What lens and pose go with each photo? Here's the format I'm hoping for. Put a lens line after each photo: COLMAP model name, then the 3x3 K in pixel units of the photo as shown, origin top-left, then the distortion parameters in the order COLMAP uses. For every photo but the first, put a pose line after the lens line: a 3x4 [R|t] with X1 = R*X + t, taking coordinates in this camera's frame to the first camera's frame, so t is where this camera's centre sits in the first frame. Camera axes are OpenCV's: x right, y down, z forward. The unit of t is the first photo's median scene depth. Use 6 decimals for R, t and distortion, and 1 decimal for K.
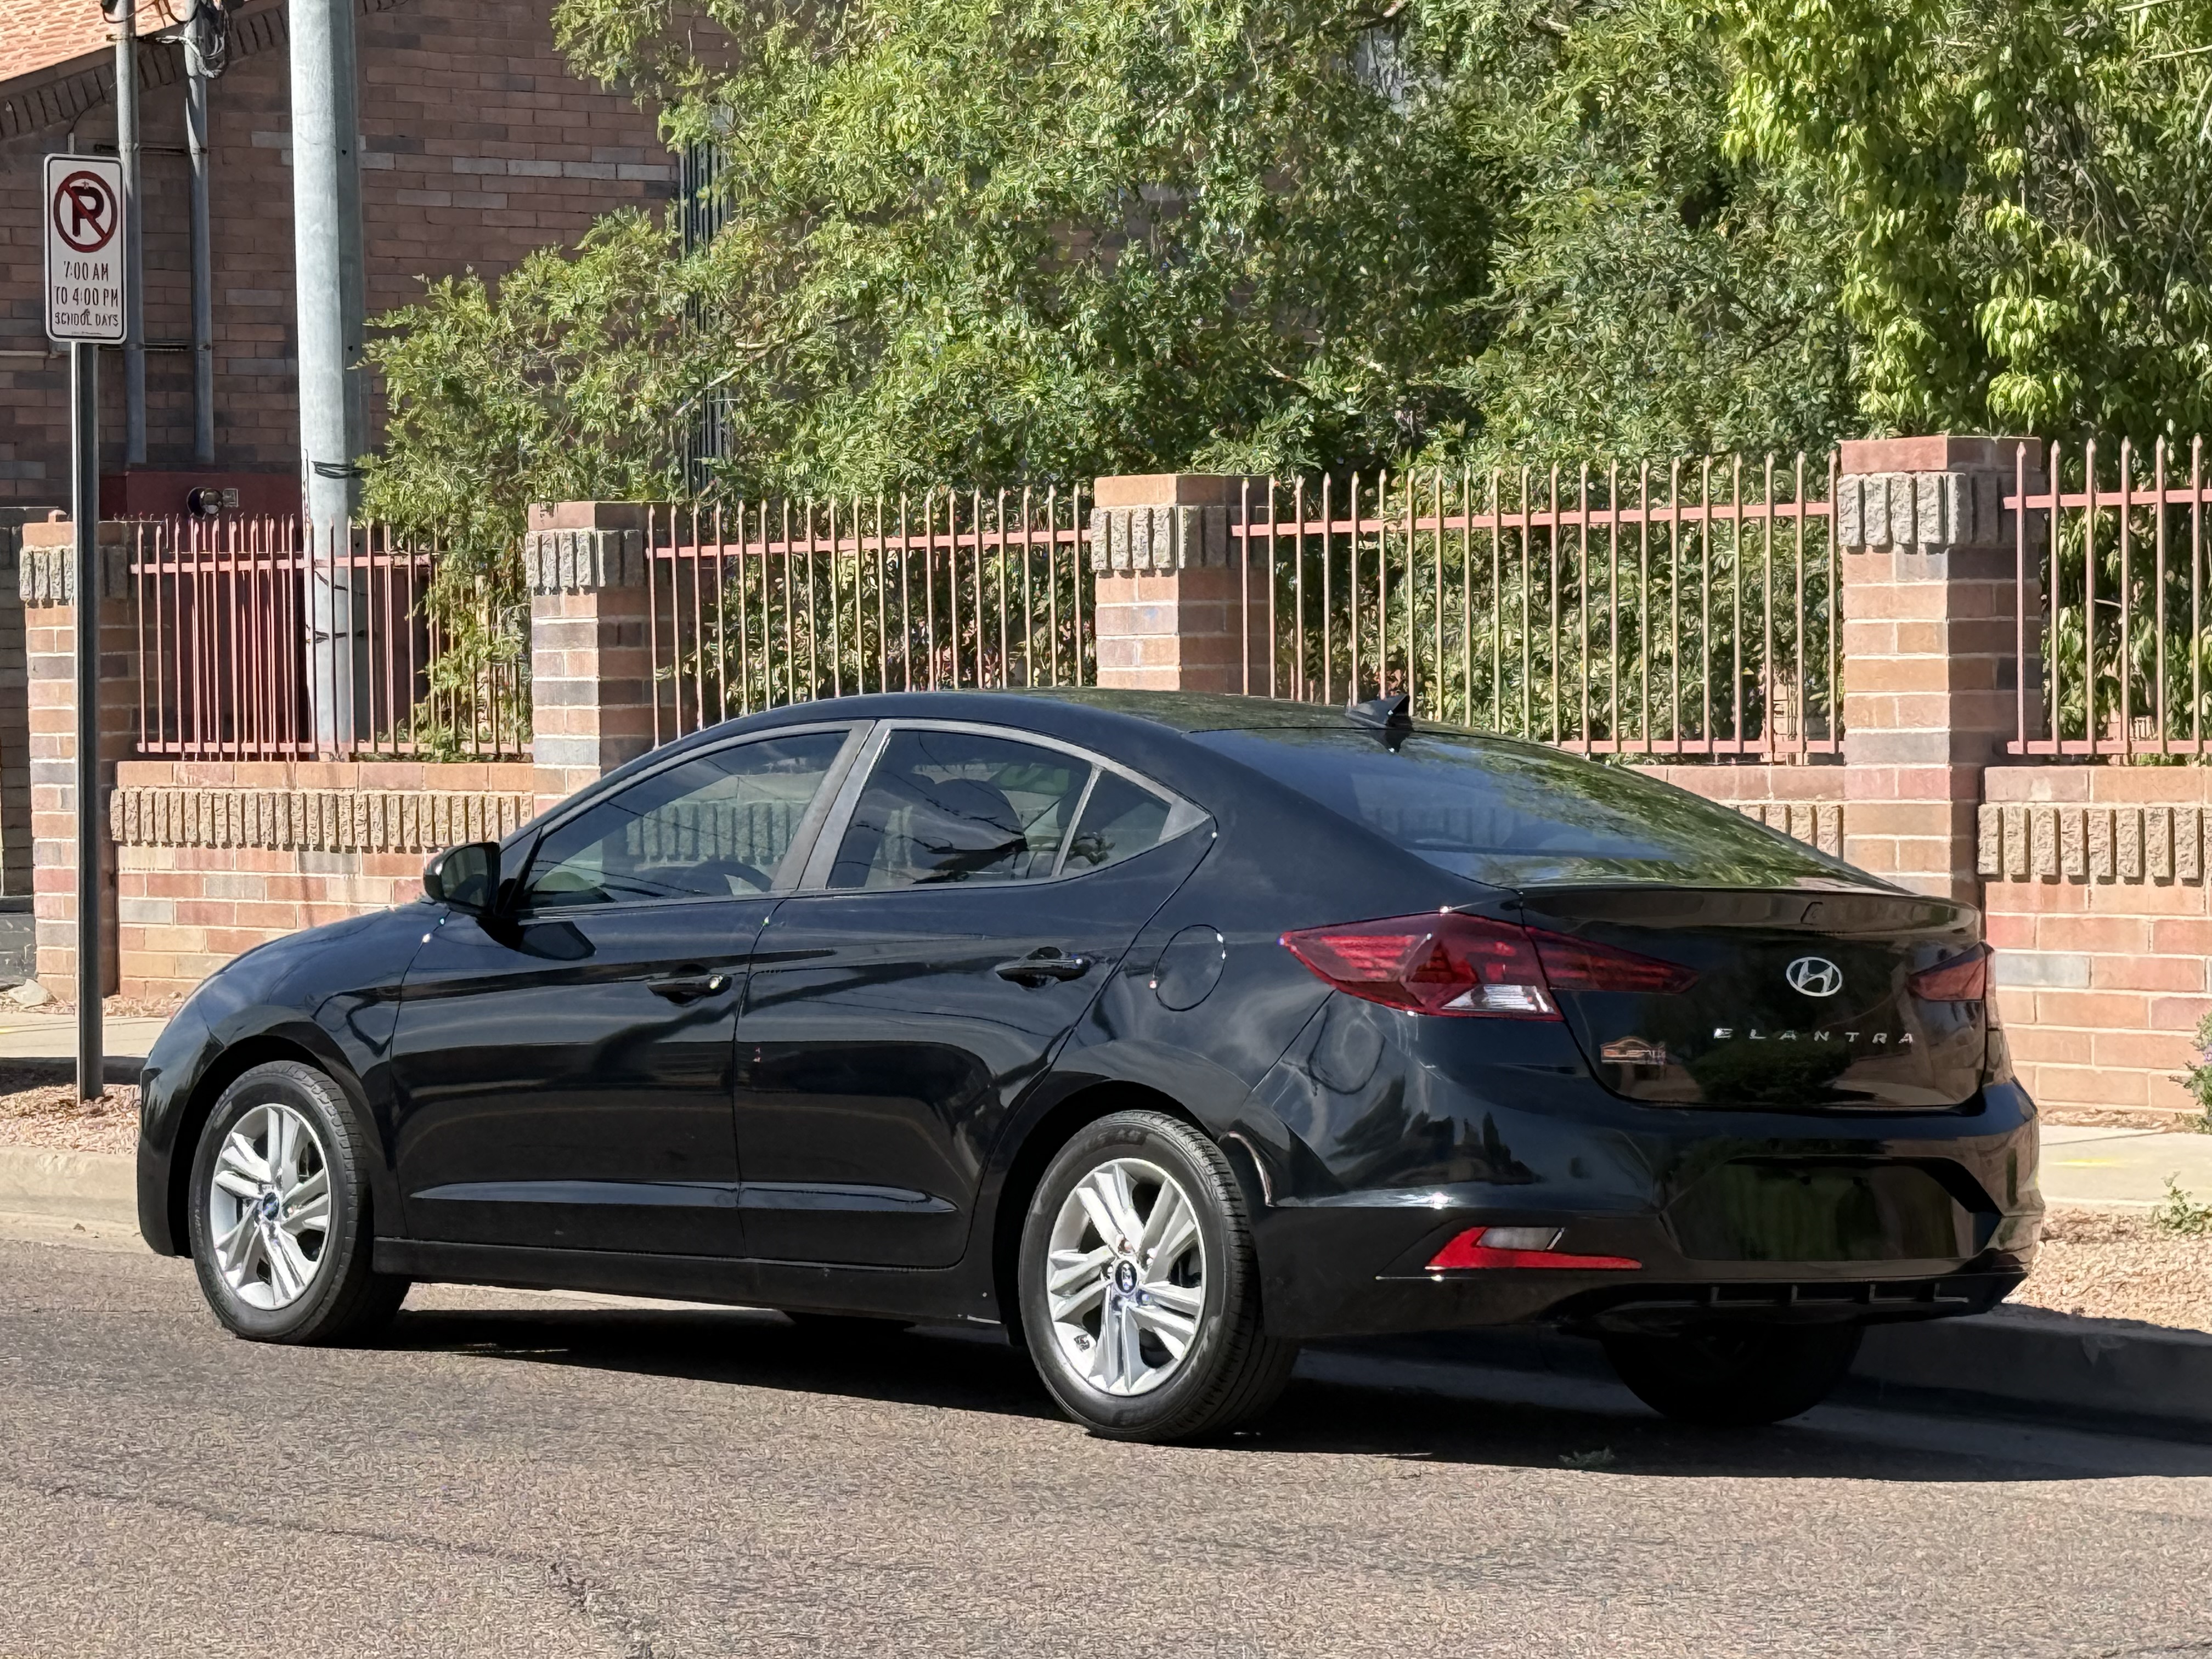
lens RADIAL K [[7790.3, 0, 1080.3], [0, 7790.3, 785.1], [0, 0, 1]] dist [0.593724, 0.000000]
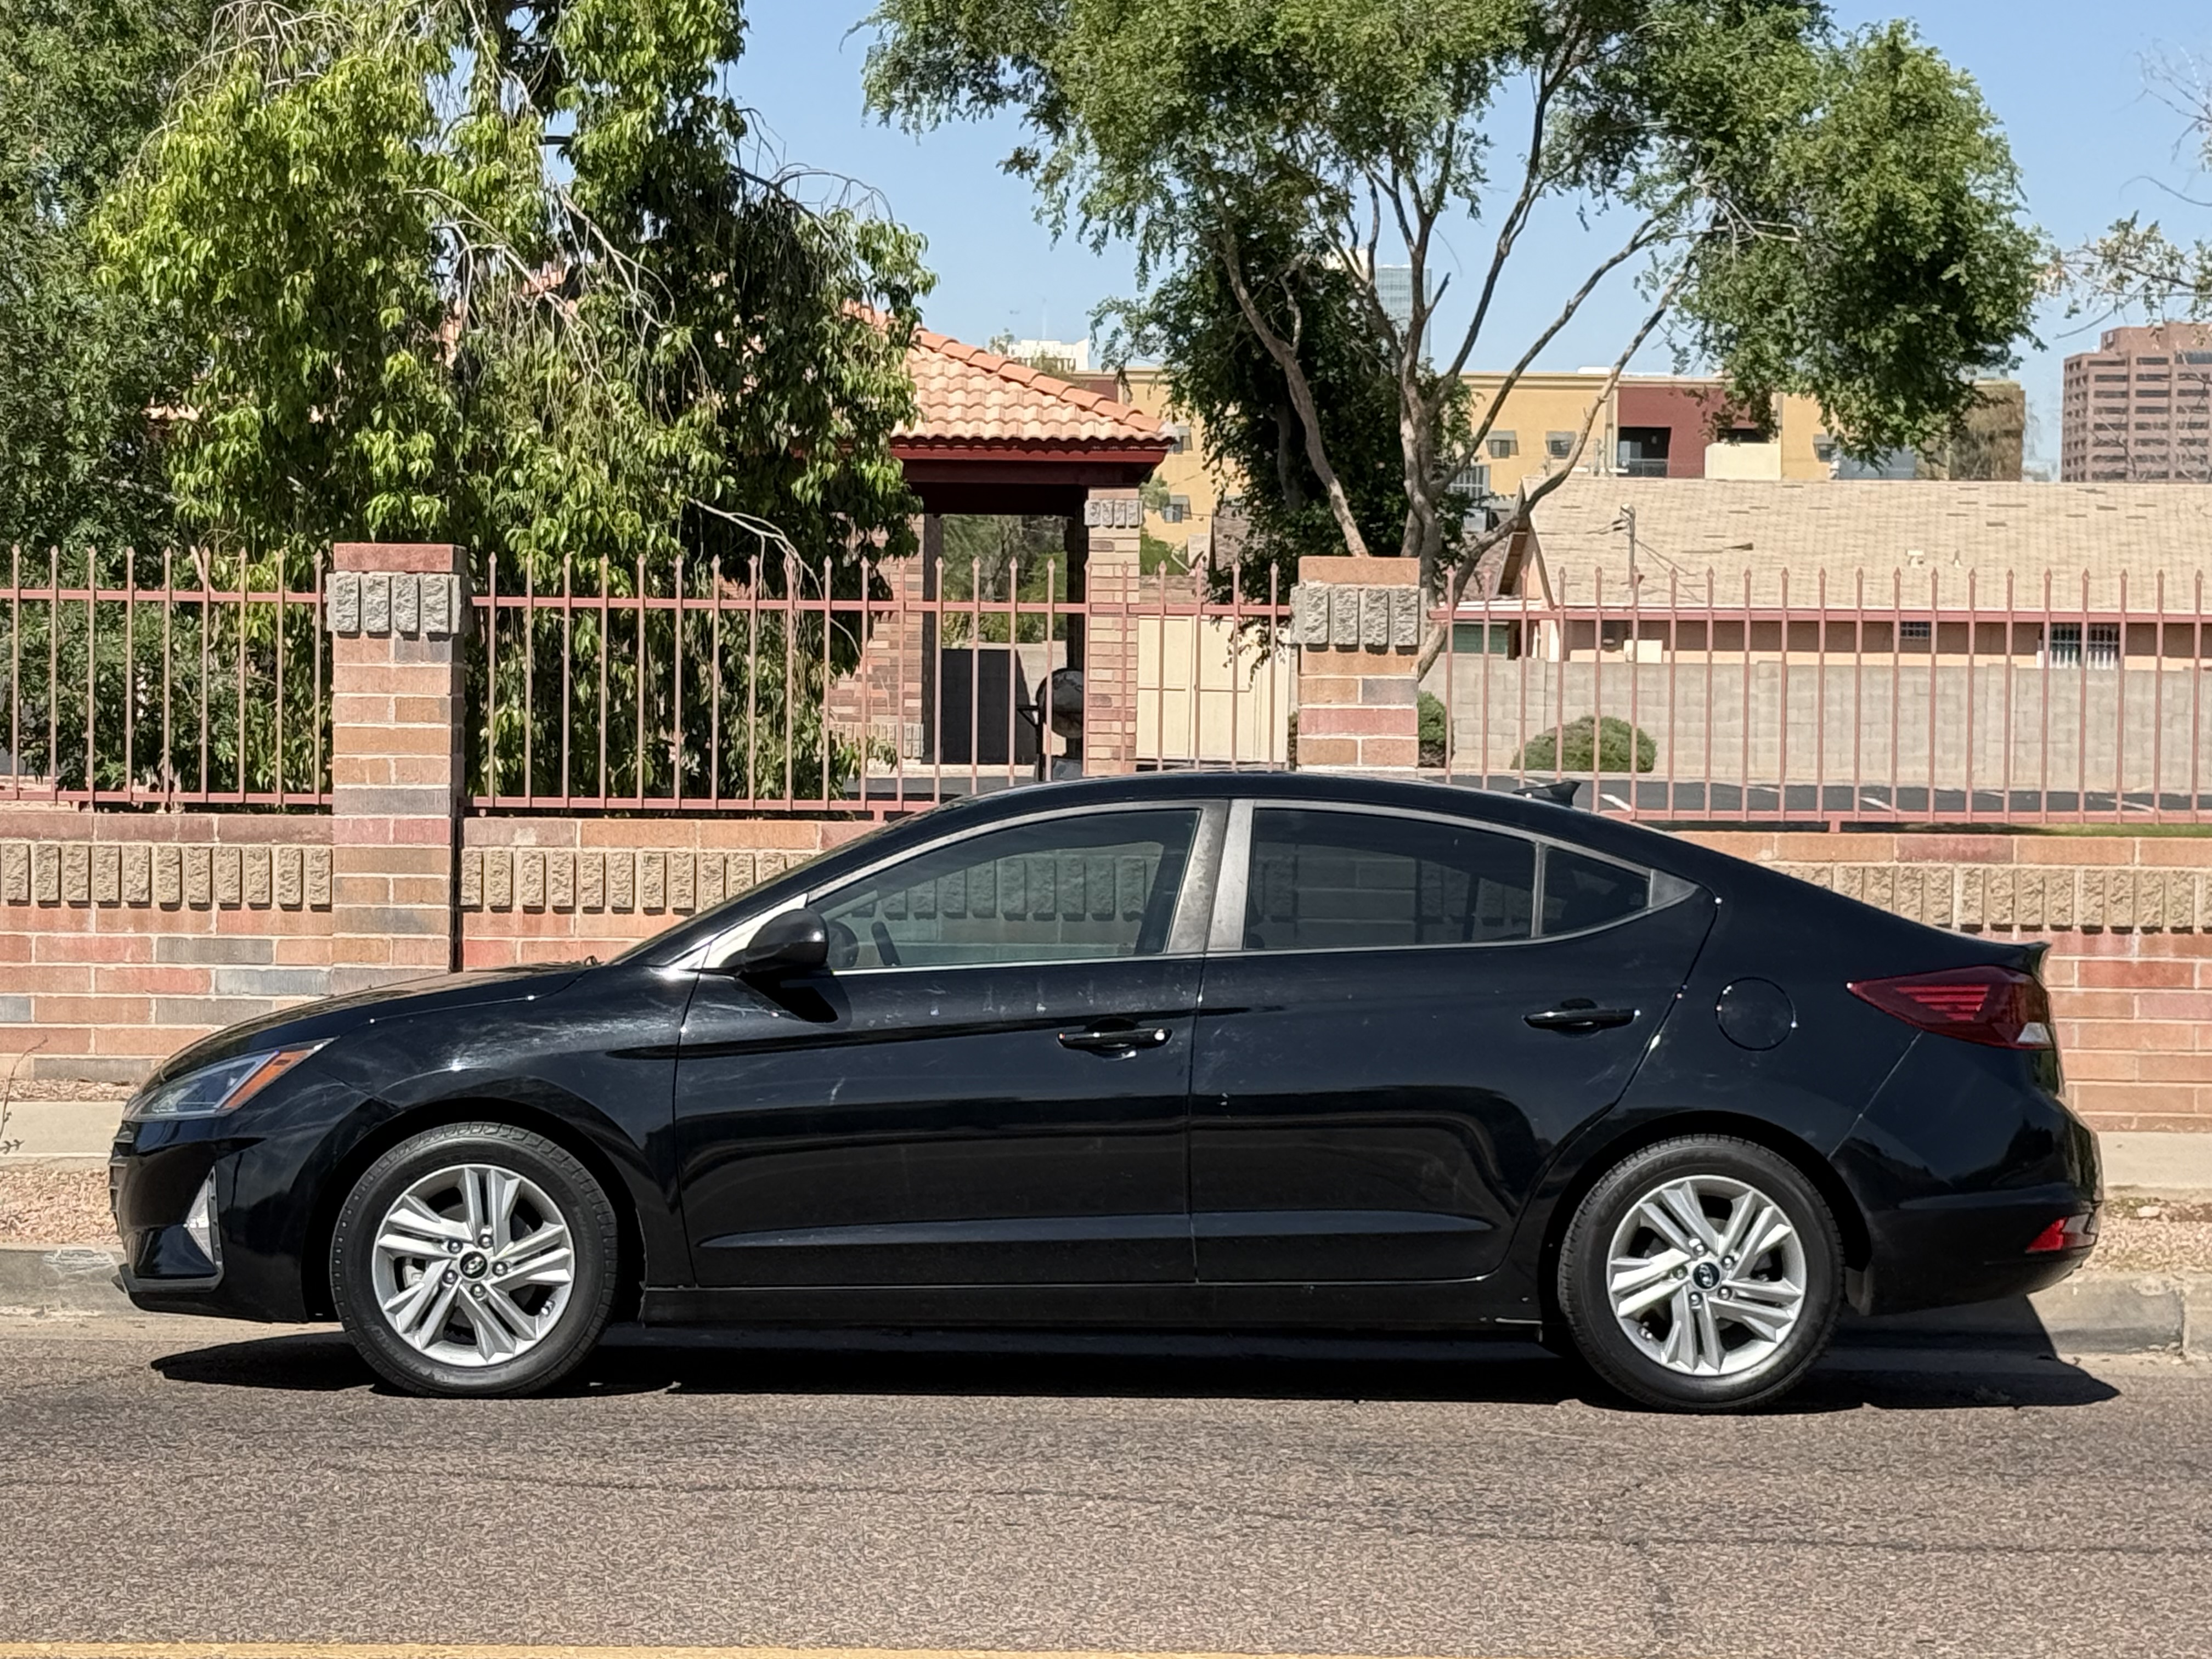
lens RADIAL K [[5126.0, 0, 1149.0], [0, 5126.0, 775.4], [0, 0, 1]] dist [0.151086, 0.000000]
pose [[0.595329, 0.013386, 0.803370, -0.458920], [-0.008050, 0.999910, -0.010696, -0.001212], [-0.803441, -0.000099, 0.595384, 0.438334]]
